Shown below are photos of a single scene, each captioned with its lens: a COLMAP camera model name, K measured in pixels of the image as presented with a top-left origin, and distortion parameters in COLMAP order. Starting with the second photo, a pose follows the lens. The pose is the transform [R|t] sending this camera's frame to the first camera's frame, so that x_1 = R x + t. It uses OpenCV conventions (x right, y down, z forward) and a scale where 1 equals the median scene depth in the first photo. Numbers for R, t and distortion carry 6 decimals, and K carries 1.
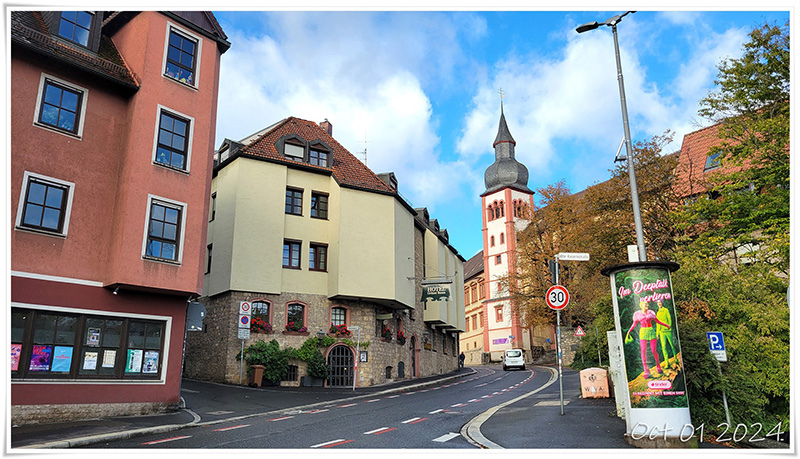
lens RADIAL K [[590.7, 0, 400.8], [0, 590.7, 241.3], [0, 0, 1]] dist [0.012121, 0.003559]
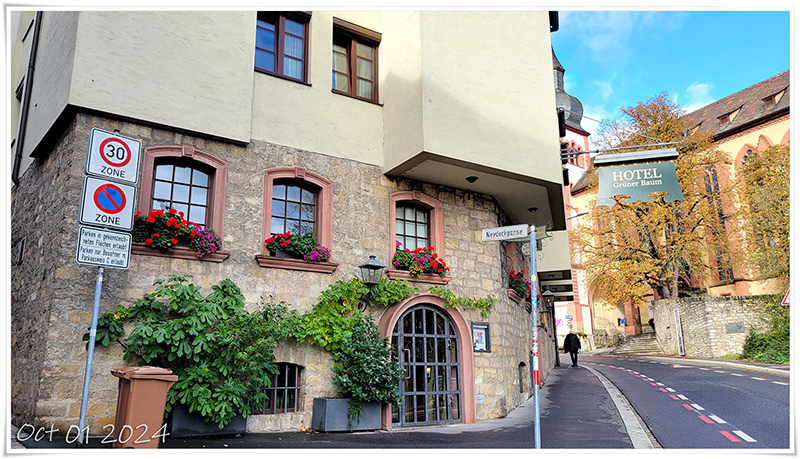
lens RADIAL K [[590.7, 0, 400.8], [0, 590.7, 241.3], [0, 0, 1]] dist [0.012121, 0.003559]
pose [[0.999690, 0.001565, 0.024846, -0.125924], [-0.002034, 0.999820, 0.018861, 0.133827], [-0.024812, -0.018906, 0.999513, 0.660598]]
